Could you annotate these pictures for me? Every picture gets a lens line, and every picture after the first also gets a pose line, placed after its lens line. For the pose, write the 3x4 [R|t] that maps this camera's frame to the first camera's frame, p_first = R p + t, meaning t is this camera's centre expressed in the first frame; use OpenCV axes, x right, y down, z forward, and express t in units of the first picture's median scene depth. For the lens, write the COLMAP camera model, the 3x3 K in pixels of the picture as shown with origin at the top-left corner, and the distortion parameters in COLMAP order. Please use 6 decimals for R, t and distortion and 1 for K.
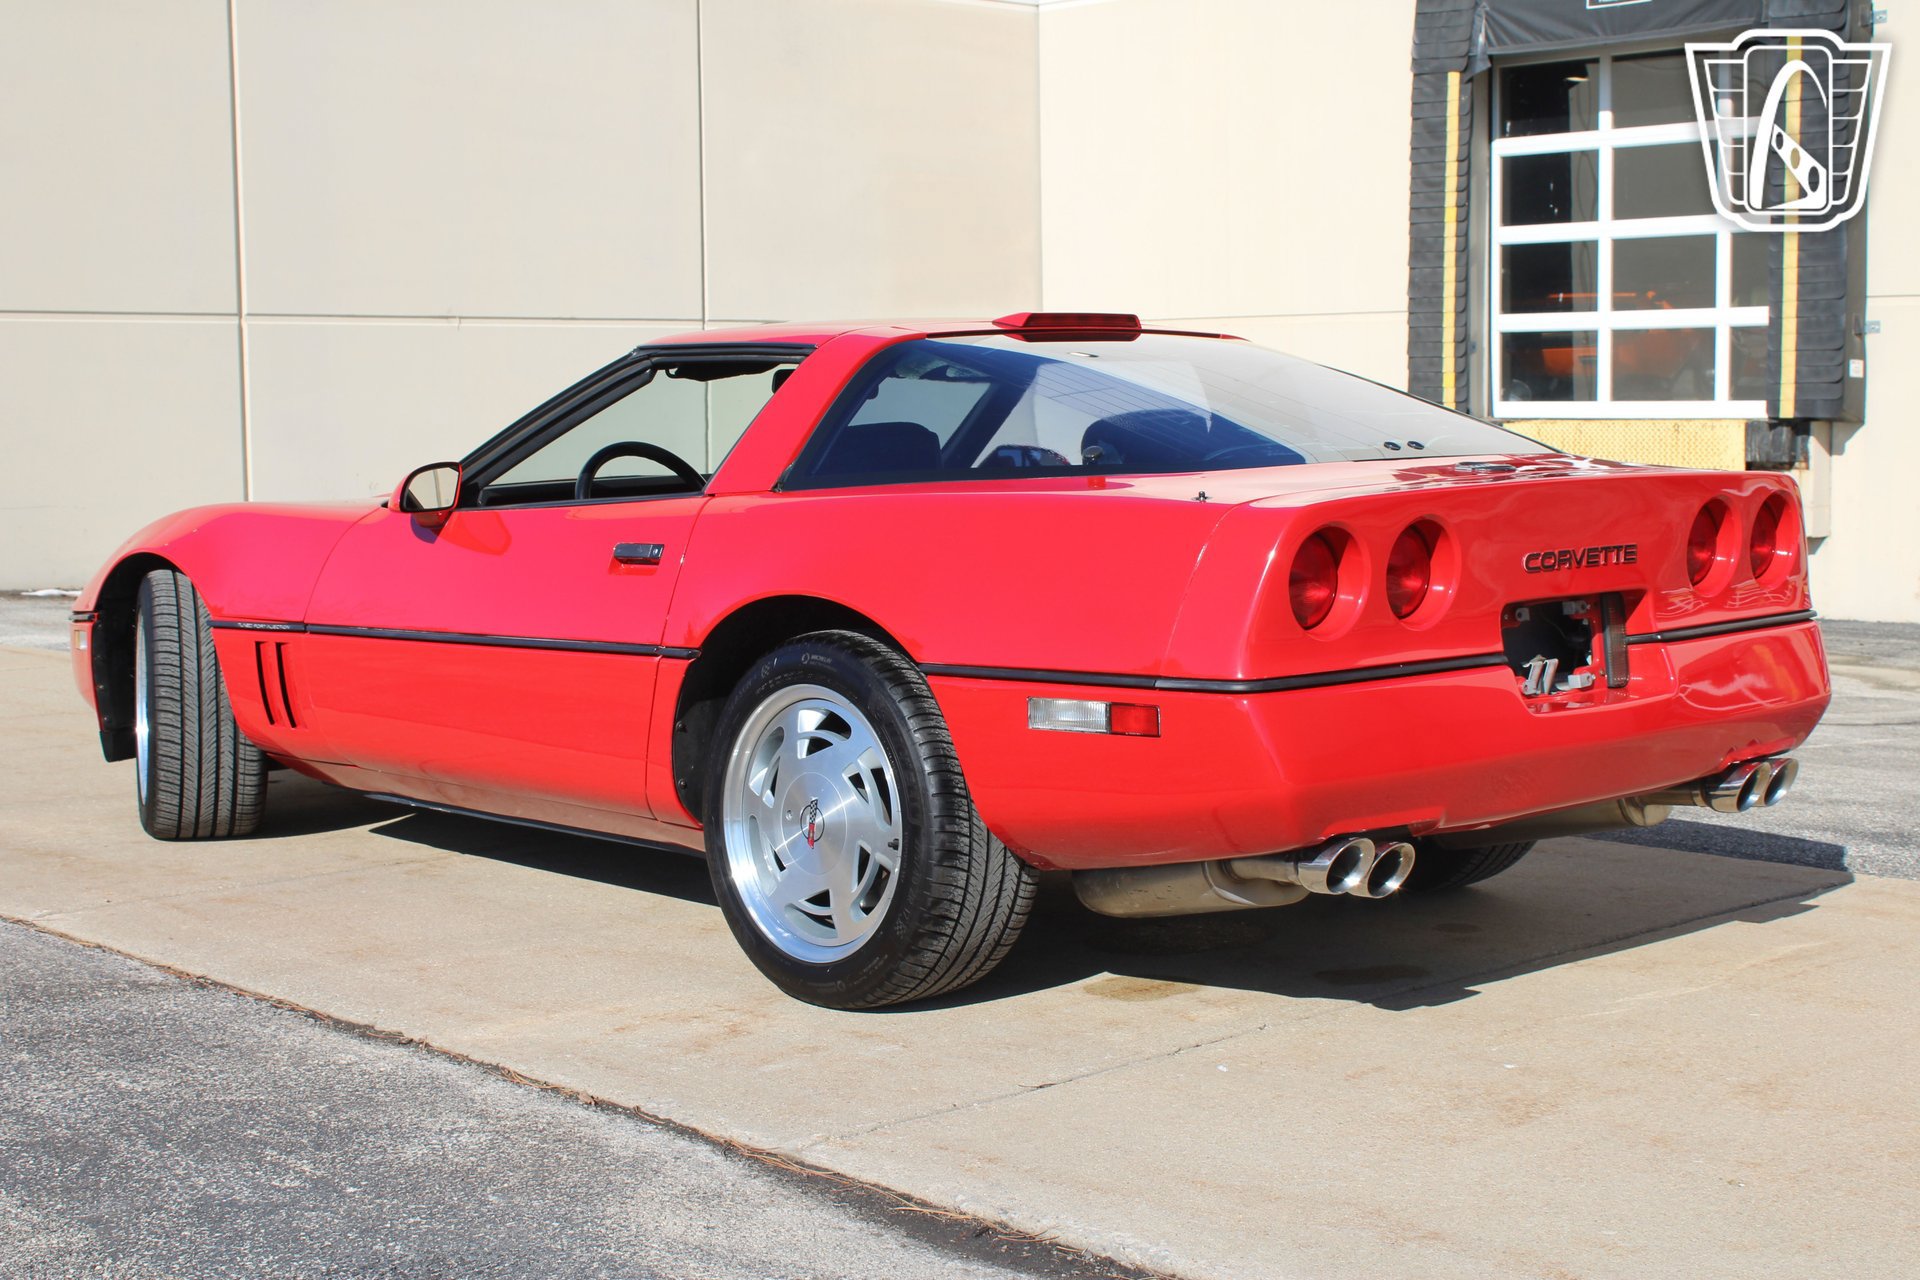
lens RADIAL K [[2767.1, 0, 960.0], [0, 2767.1, 640.0], [0, 0, 1]] dist [-0.024070, -0.036604]
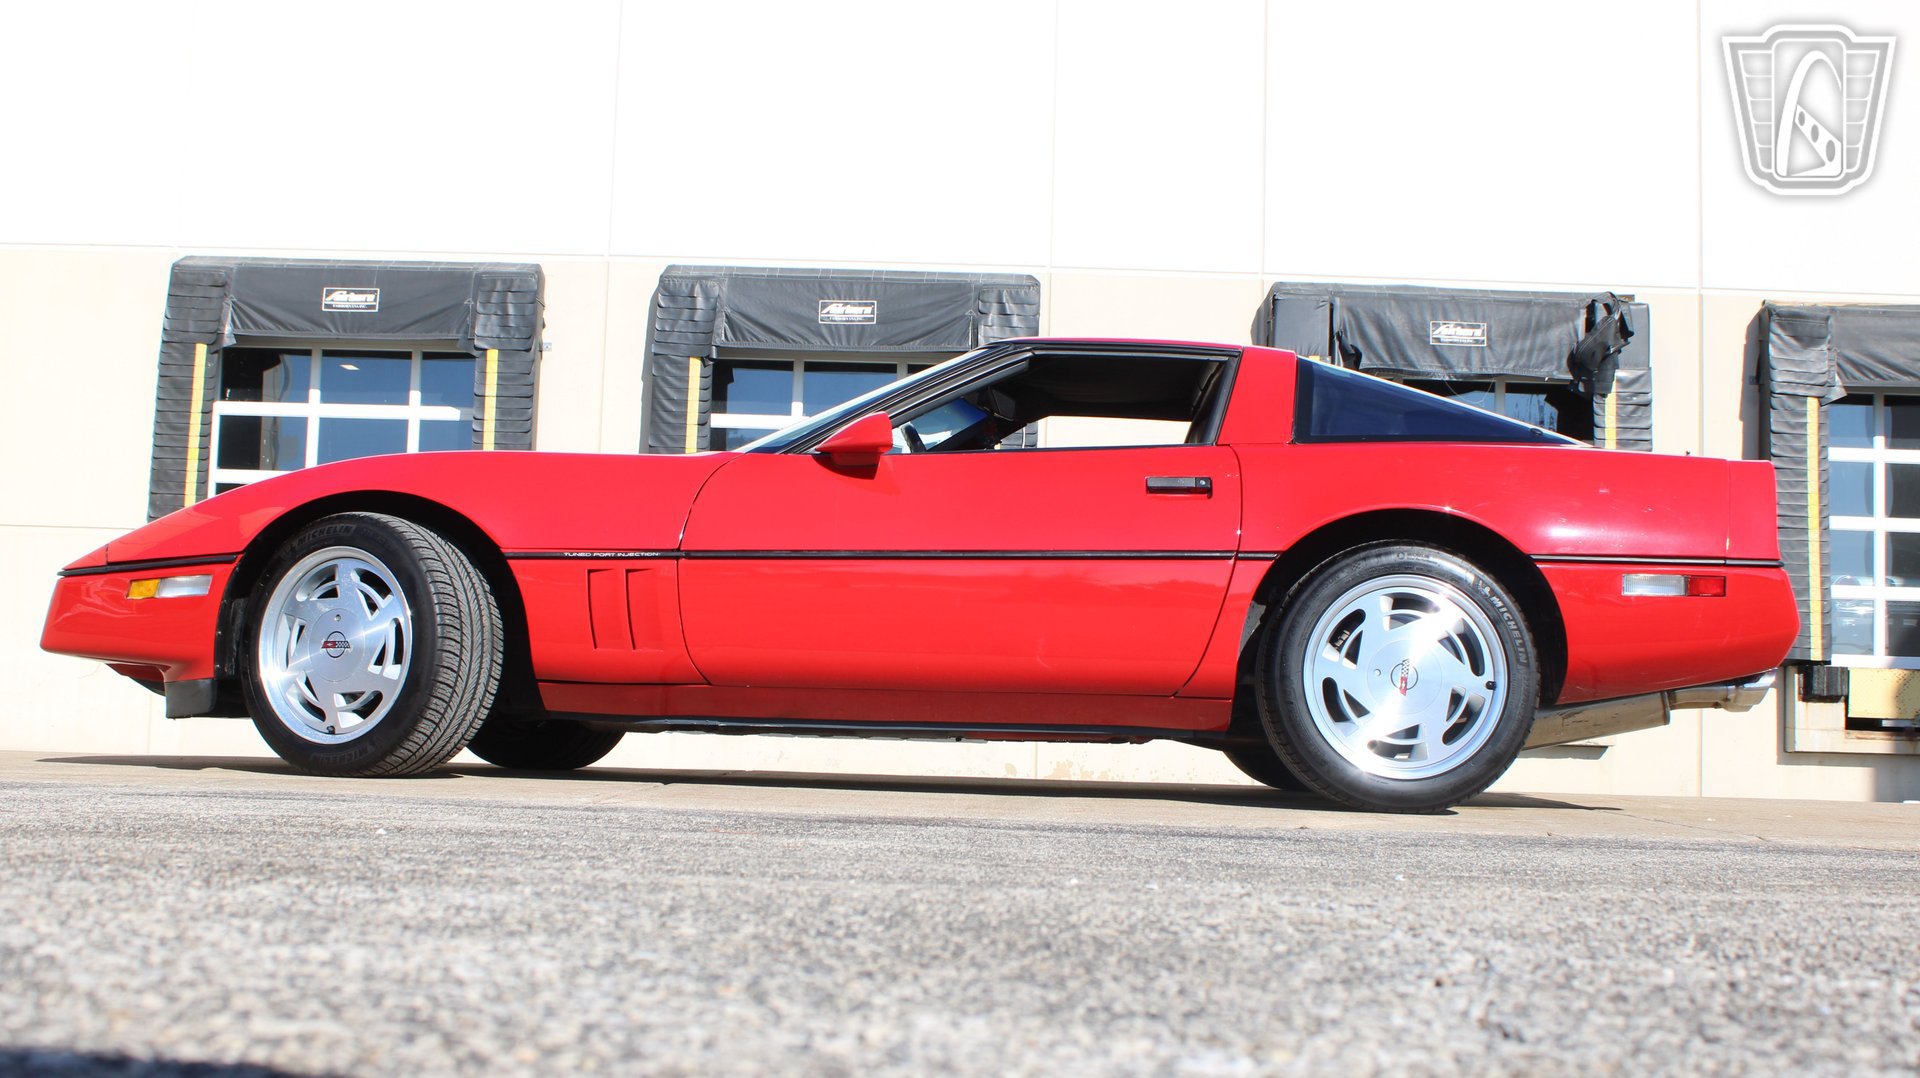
lens RADIAL K [[2078.1, 0, 960.0], [0, 2078.1, 539.0], [0, 0, 1]] dist [-0.134886, 0.190834]
pose [[0.698181, 0.090936, 0.710122, -0.914892], [0.028049, 0.987664, -0.154054, 0.146526], [-0.715371, 0.127476, 0.687018, 0.438257]]
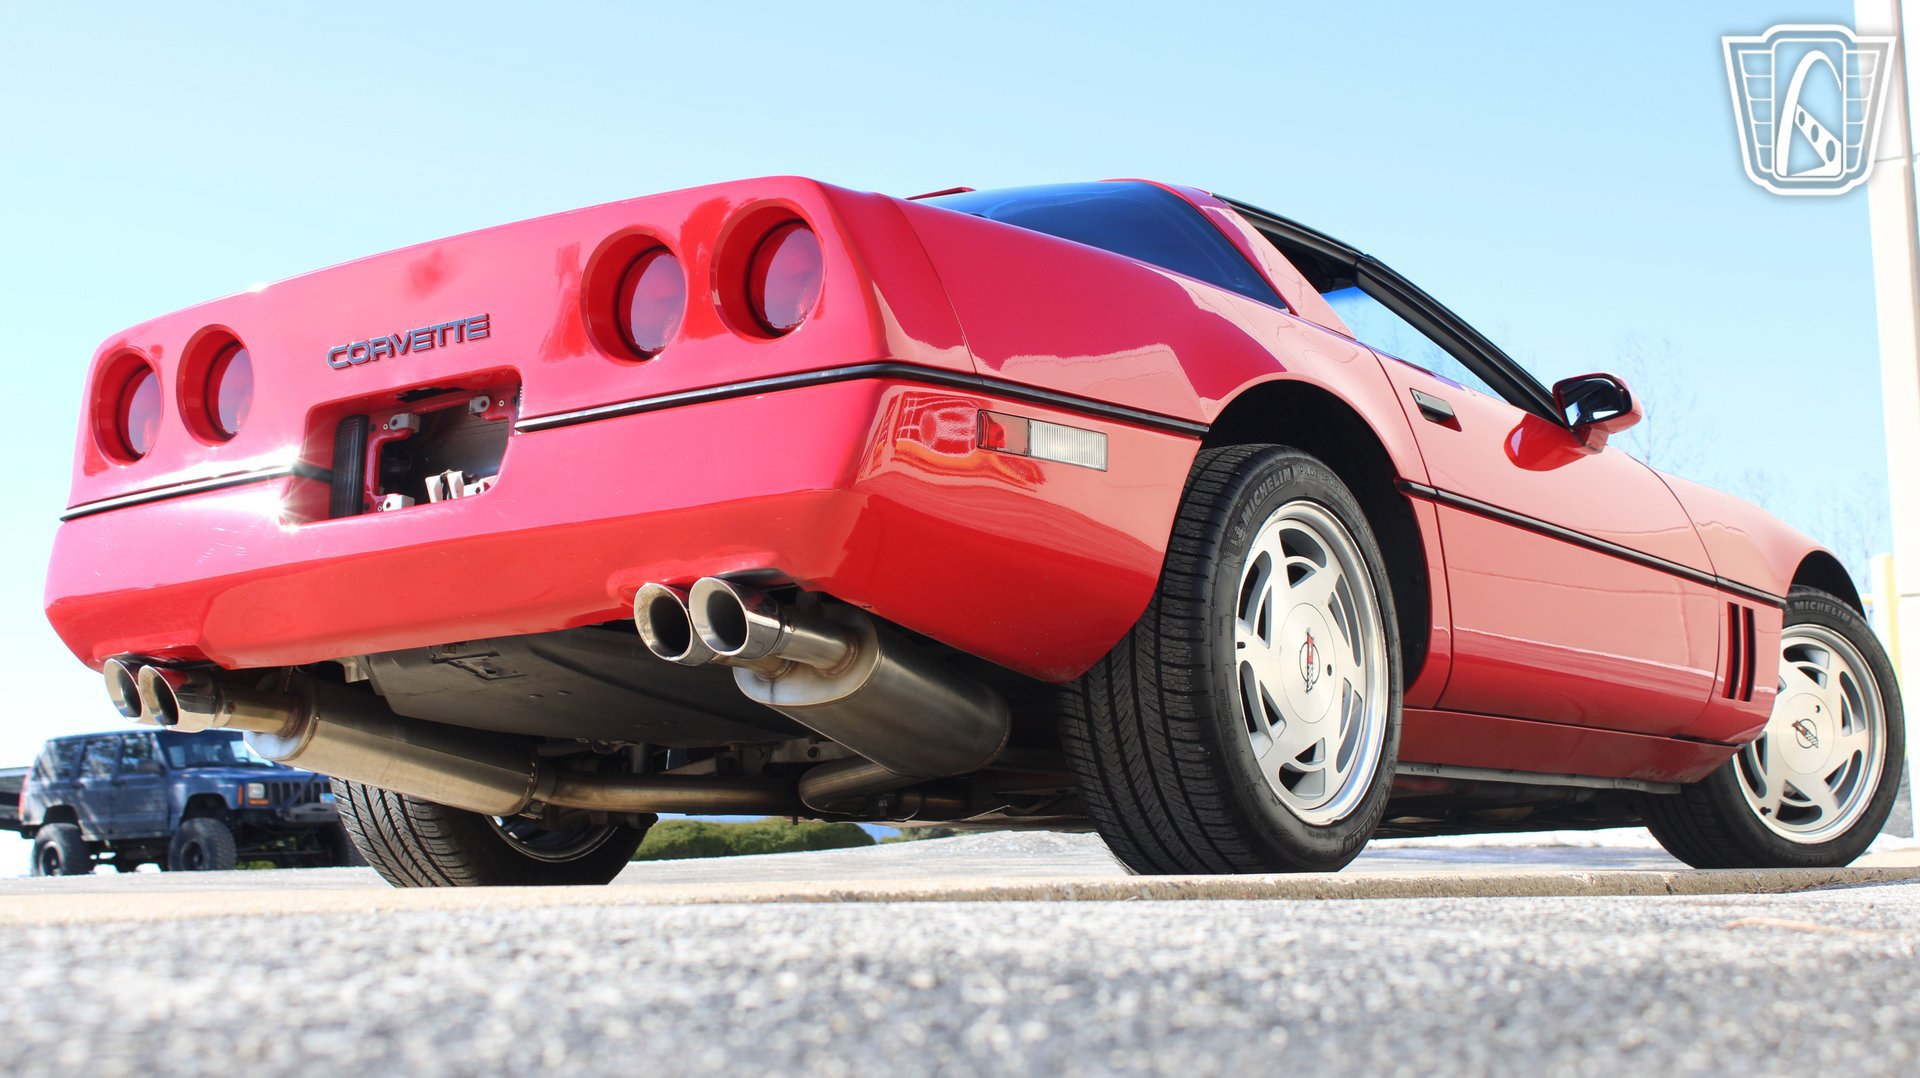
lens RADIAL K [[2755.4, 0, 960.0], [0, 2755.4, 539.0], [0, 0, 1]] dist [-0.025086, -0.001853]
pose [[0.207442, -0.130037, -0.969566, 1.003498], [-0.060939, 0.987483, -0.145479, 0.132312], [0.976347, 0.089263, 0.196921, 0.951998]]
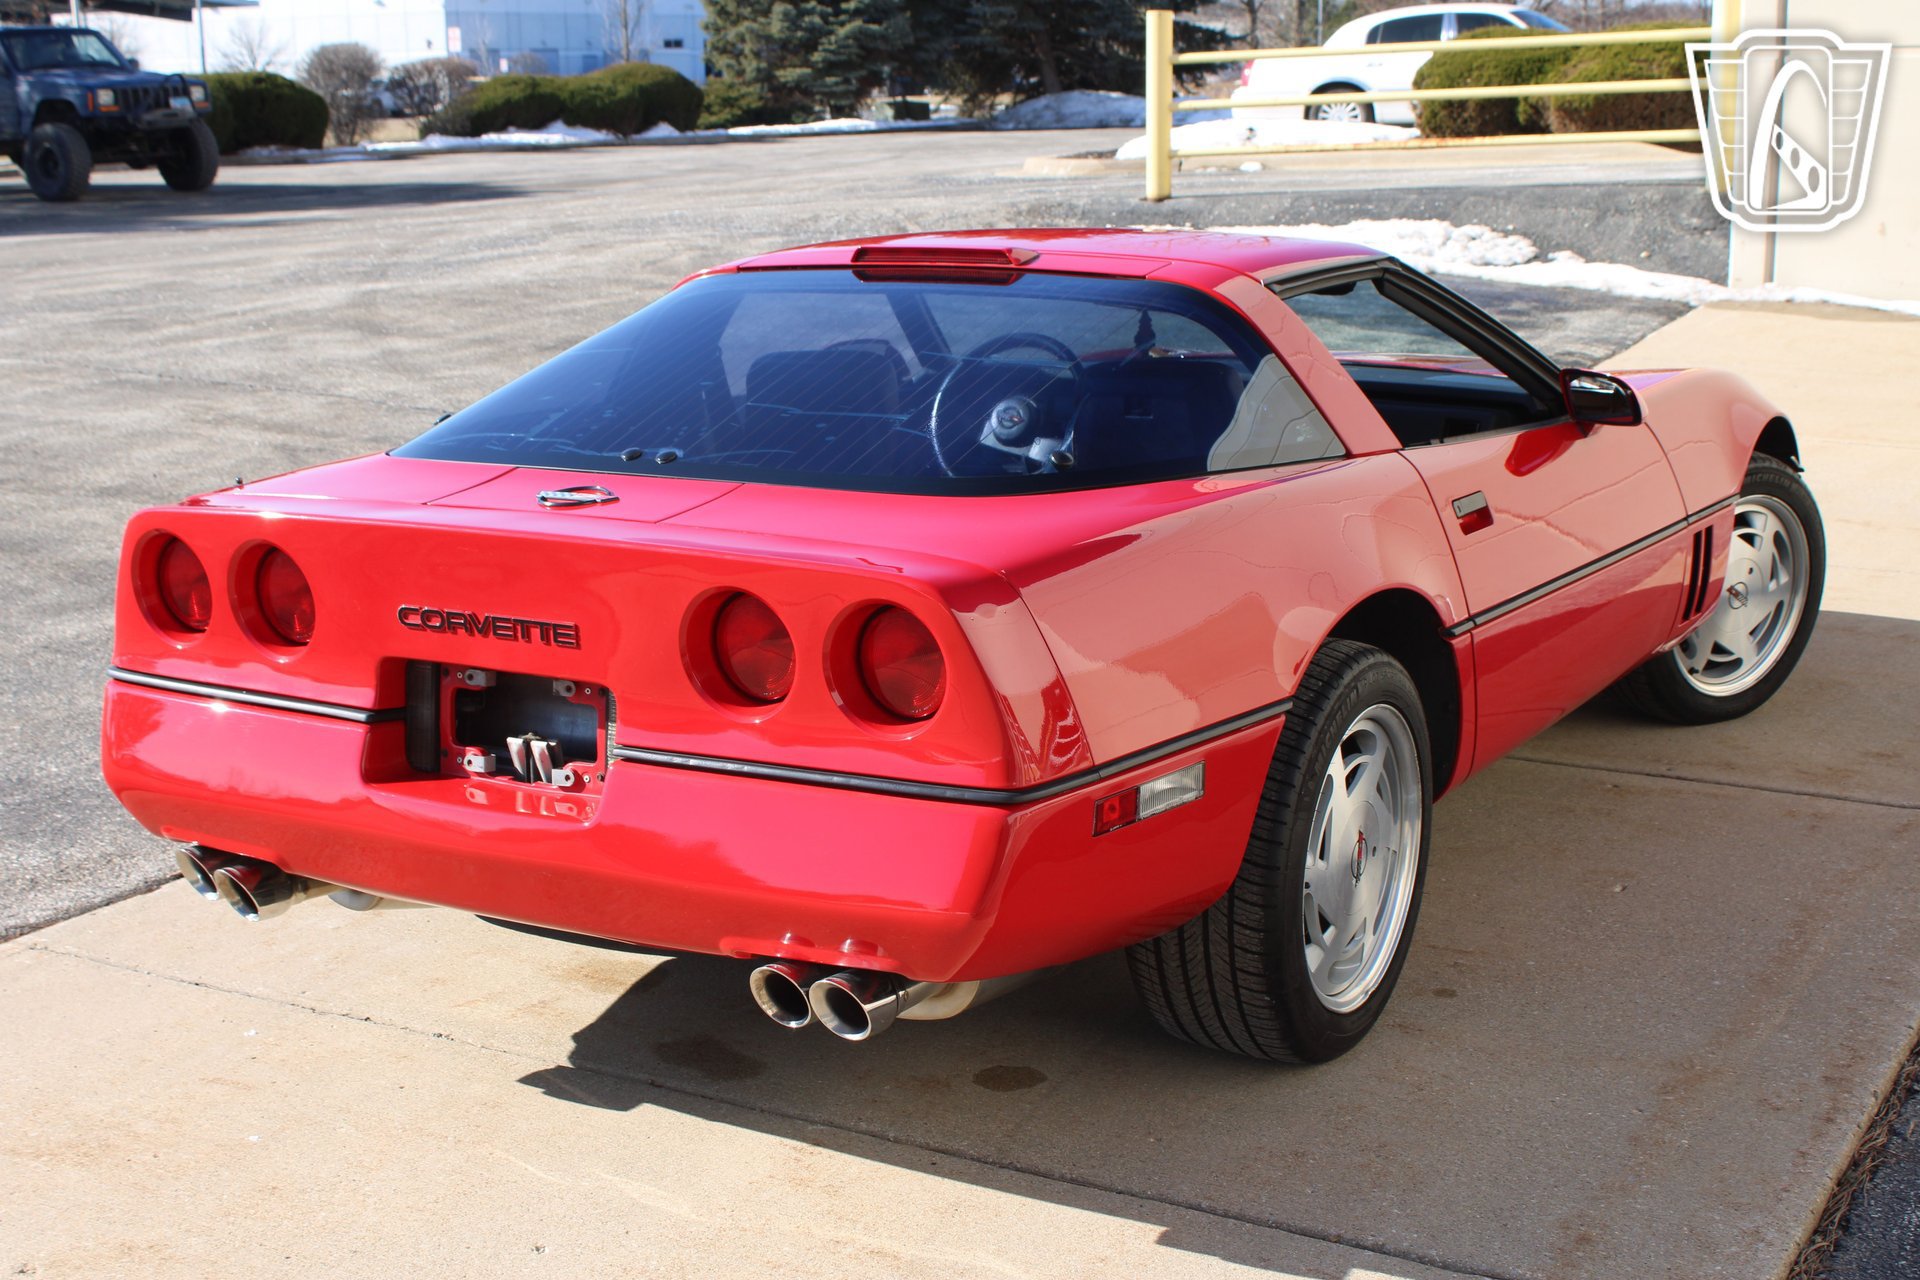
lens RADIAL K [[2595.3, 0, 960.0], [0, 2595.3, 640.0], [0, 0, 1]] dist [-0.031169, 0.051987]
pose [[0.279286, 0.210704, -0.936805, 0.929655], [-0.074014, 0.977448, 0.197780, -0.177444], [0.957351, 0.014099, 0.288583, 0.865266]]
